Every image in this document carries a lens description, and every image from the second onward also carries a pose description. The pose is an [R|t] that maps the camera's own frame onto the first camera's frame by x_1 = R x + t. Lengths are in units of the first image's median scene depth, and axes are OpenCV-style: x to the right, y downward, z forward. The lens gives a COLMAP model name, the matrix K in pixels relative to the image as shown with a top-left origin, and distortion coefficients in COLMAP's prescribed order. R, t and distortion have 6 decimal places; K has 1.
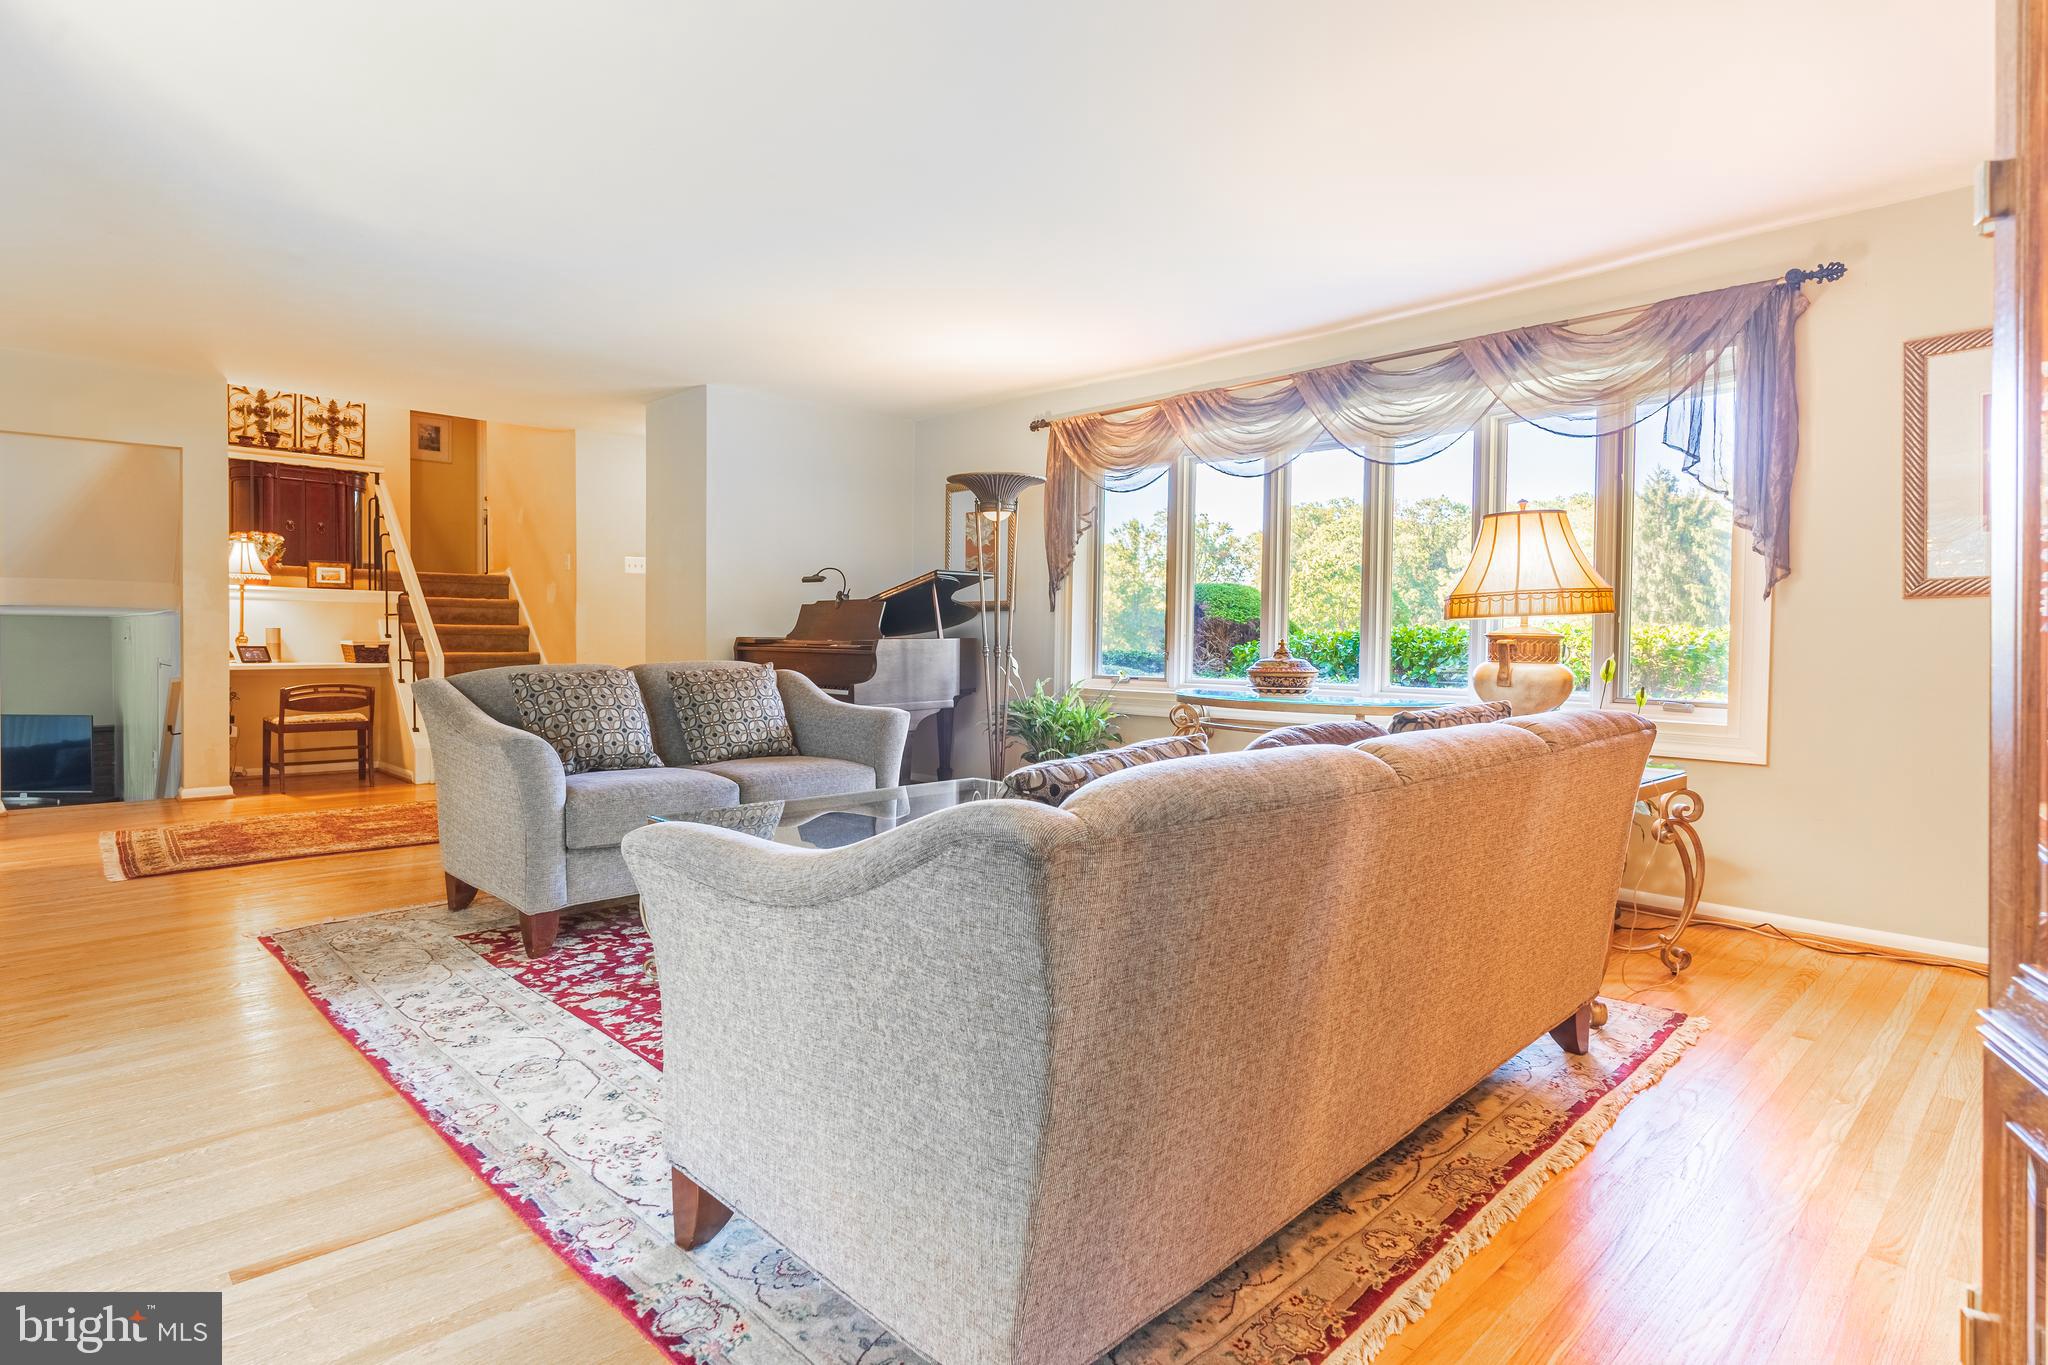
lens RADIAL K [[1069.2, 0, 1063.1], [0, 1069.2, 664.2], [0, 0, 1]] dist [-0.005845, 0.000297]
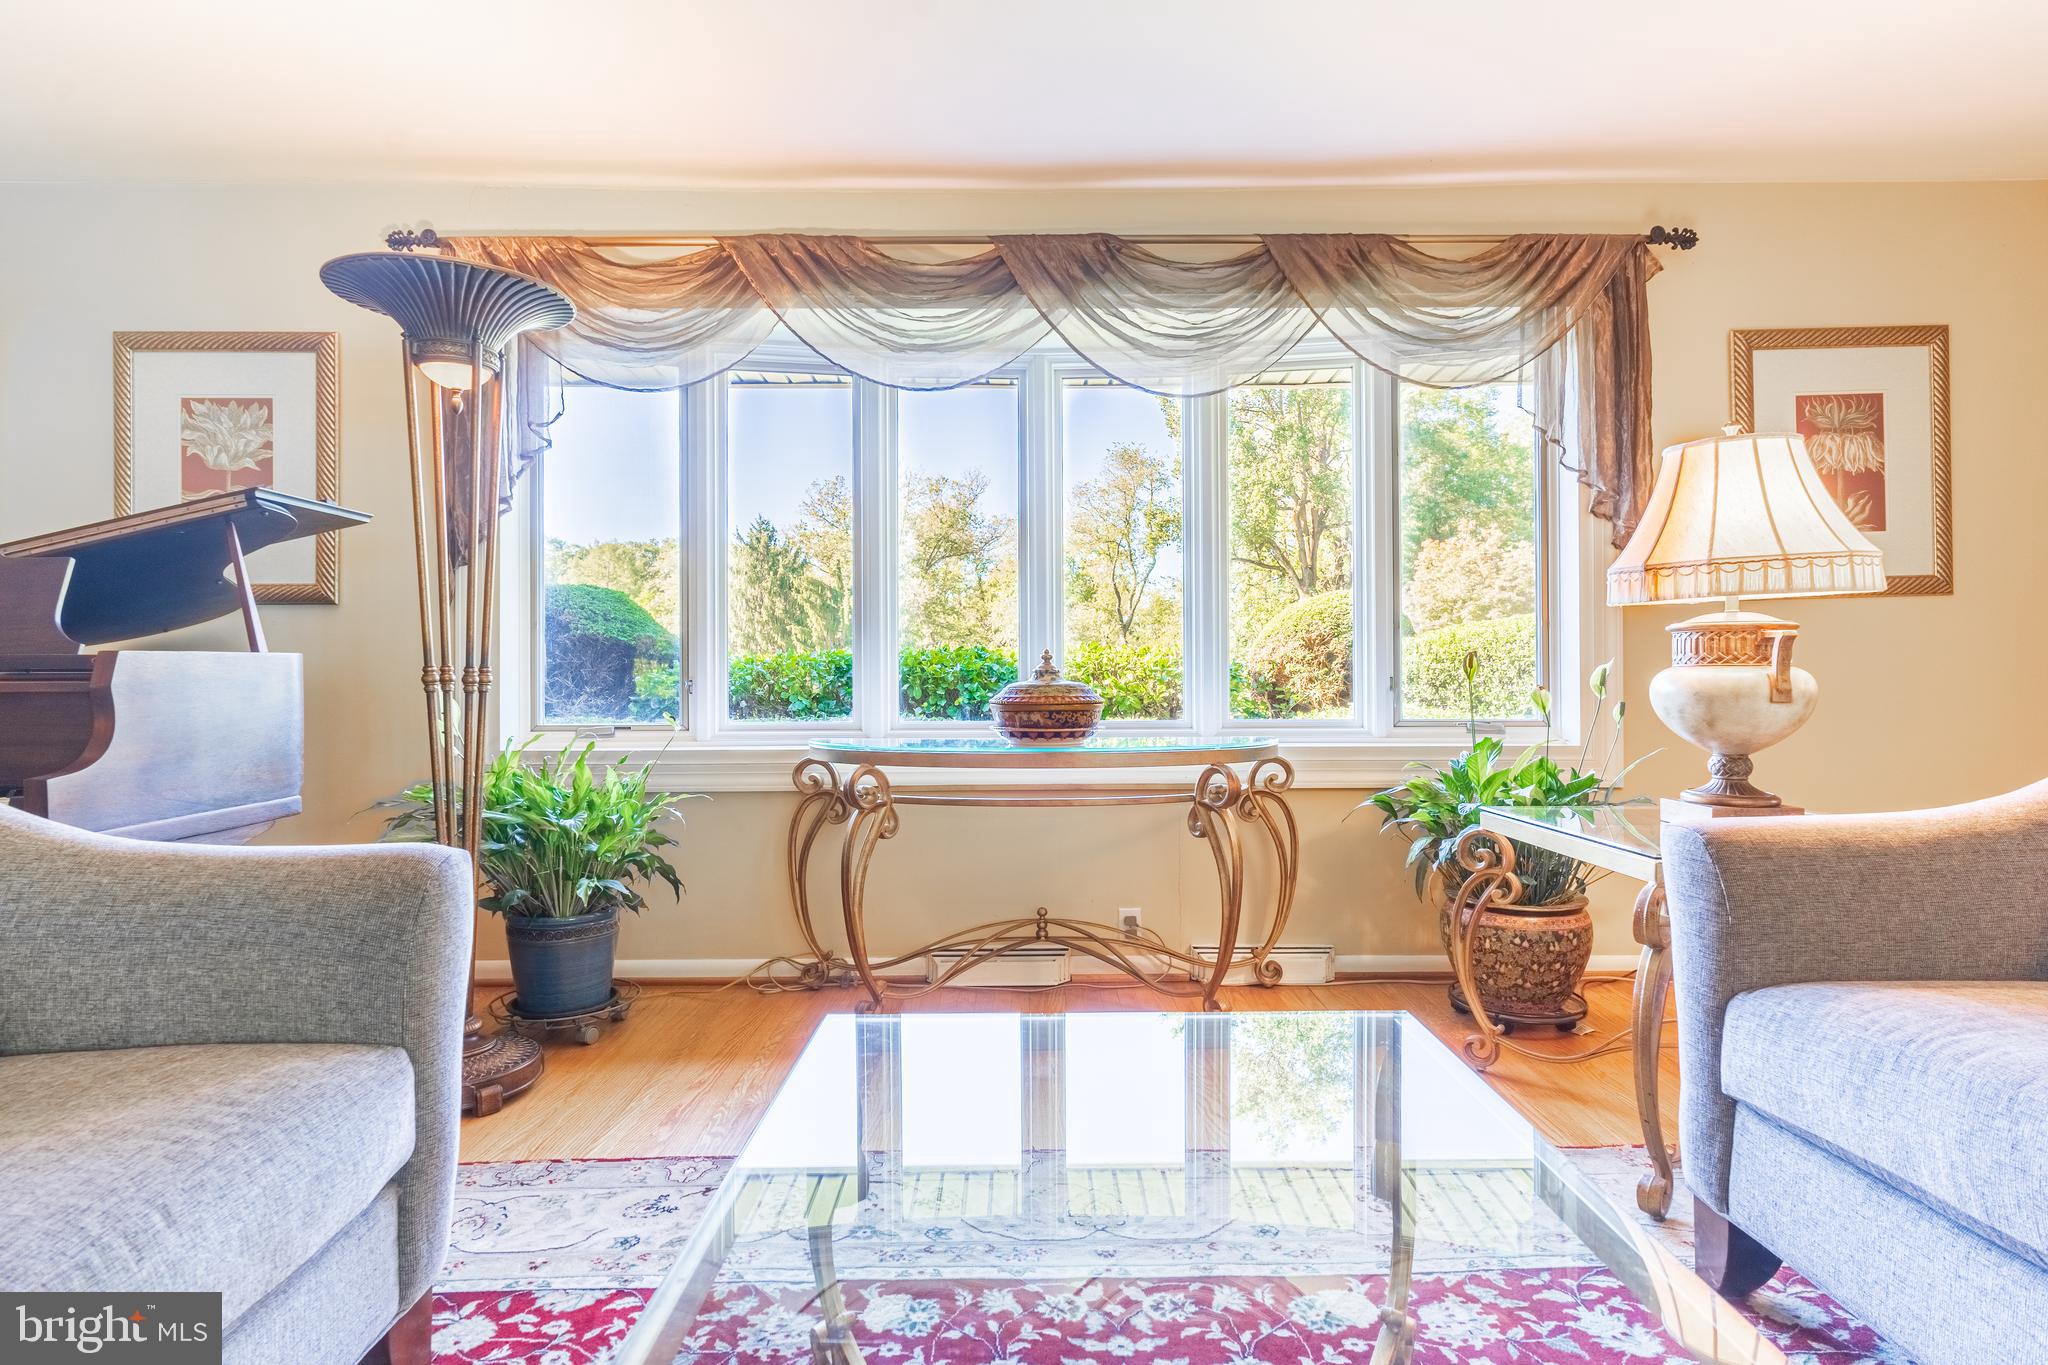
lens RADIAL K [[1064.8, 0, 1043.3], [0, 1064.8, 679.6], [0, 0, 1]] dist [-0.000197, 0.000528]
pose [[0.698555, -0.013441, 0.715430, -0.260443], [0.029727, 0.999506, -0.010248, -0.000388], [-0.714939, 0.028427, 0.698609, 0.639104]]
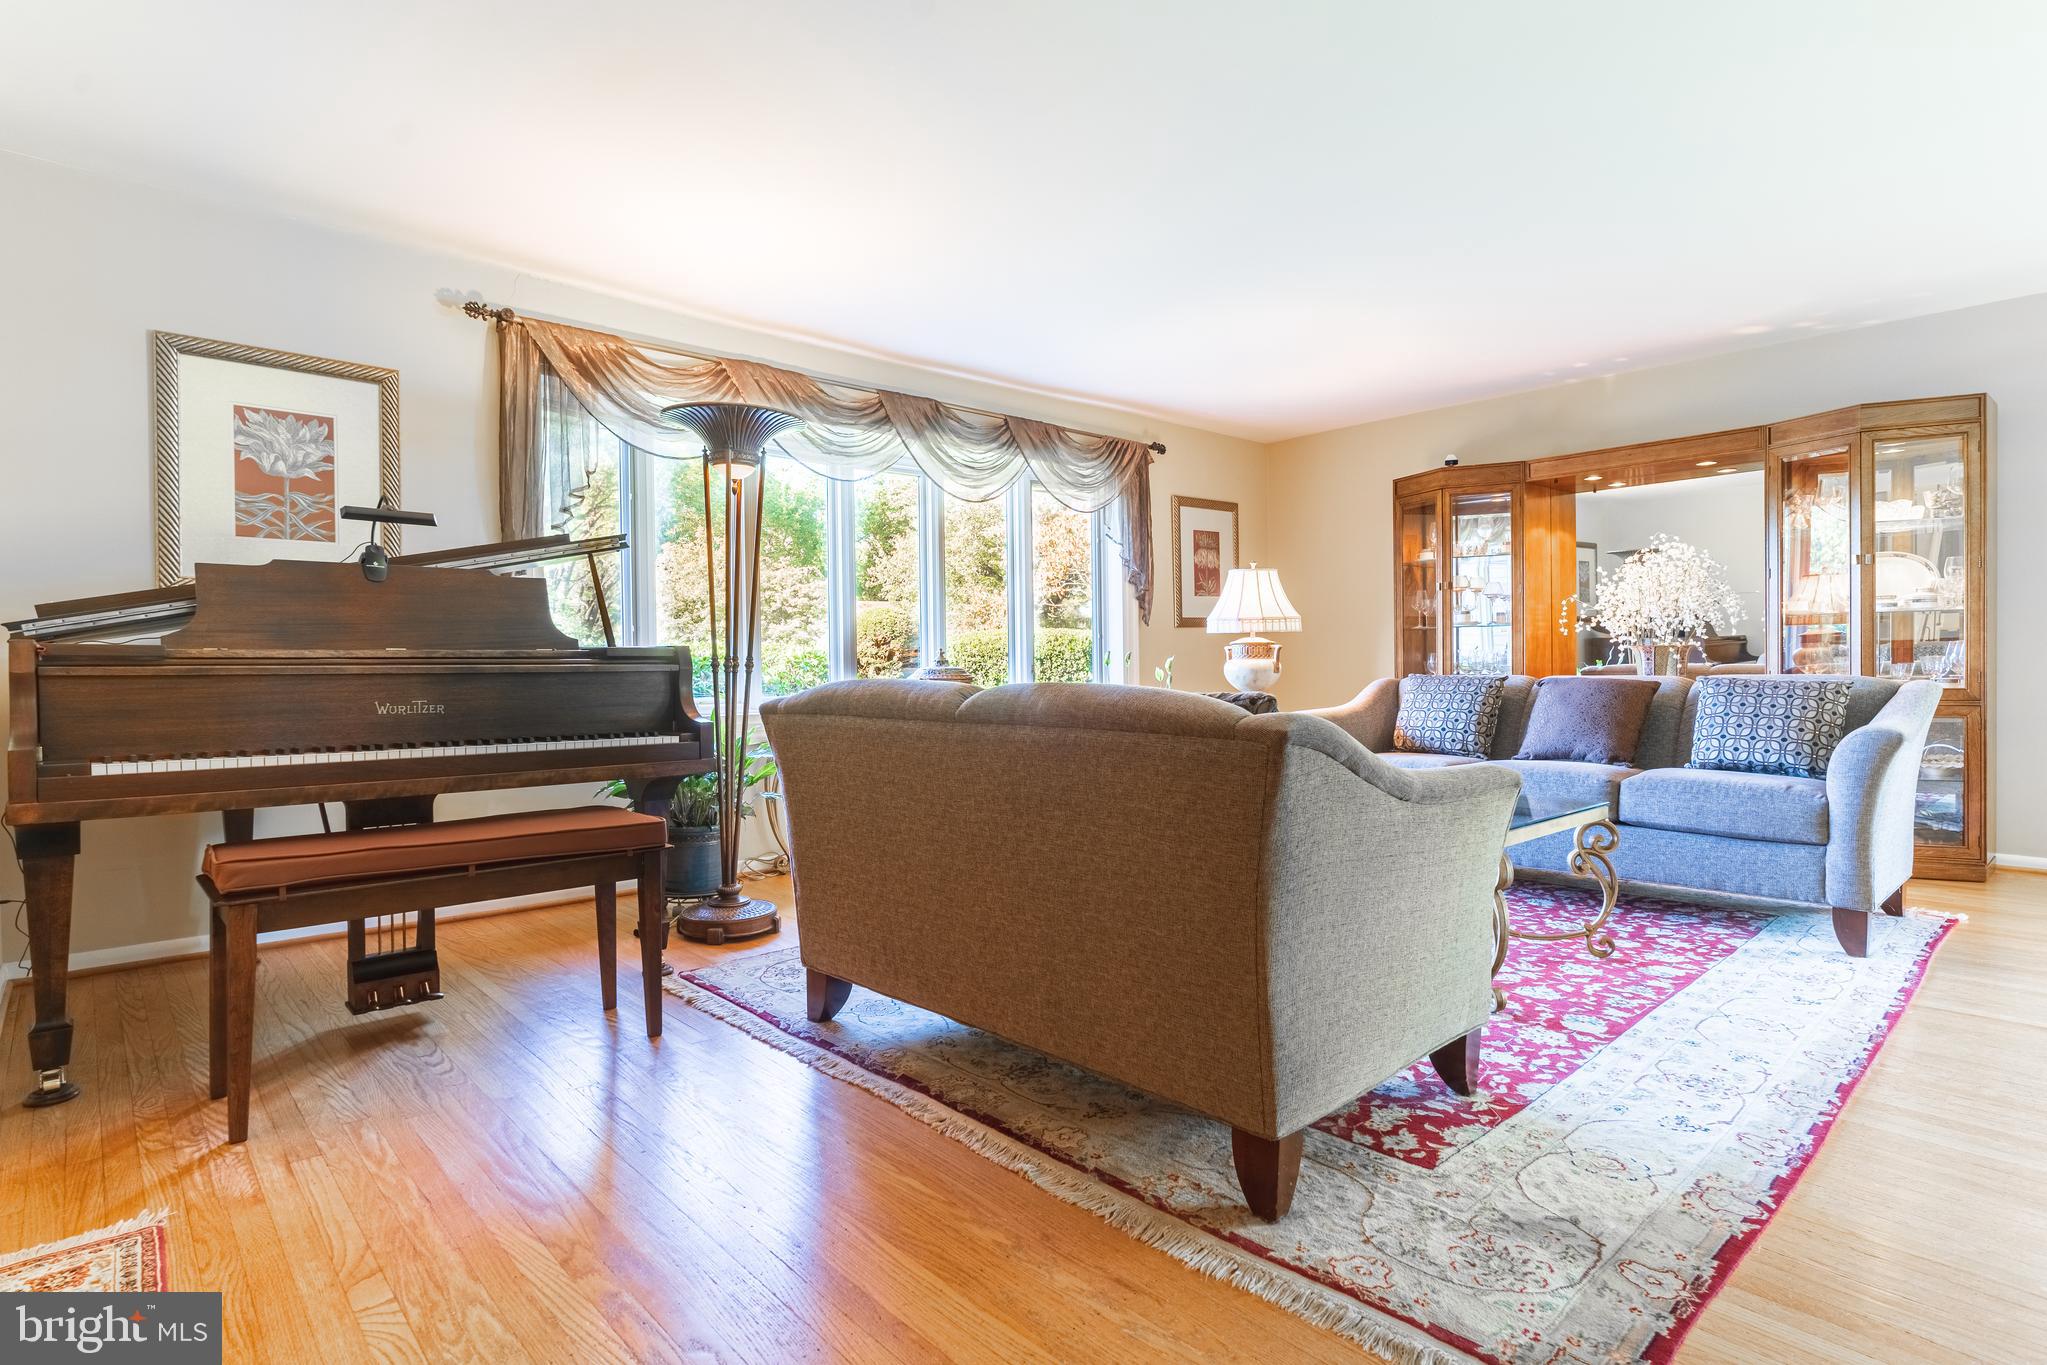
lens RADIAL K [[1047.2, 0, 1025.1], [0, 1047.2, 677.1], [0, 0, 1]] dist [-0.004902, 0.000683]
pose [[0.046095, -0.018564, 0.998765, -0.916135], [0.035525, 0.999225, 0.016933, -0.010969], [-0.998305, 0.034700, 0.046719, 0.967710]]
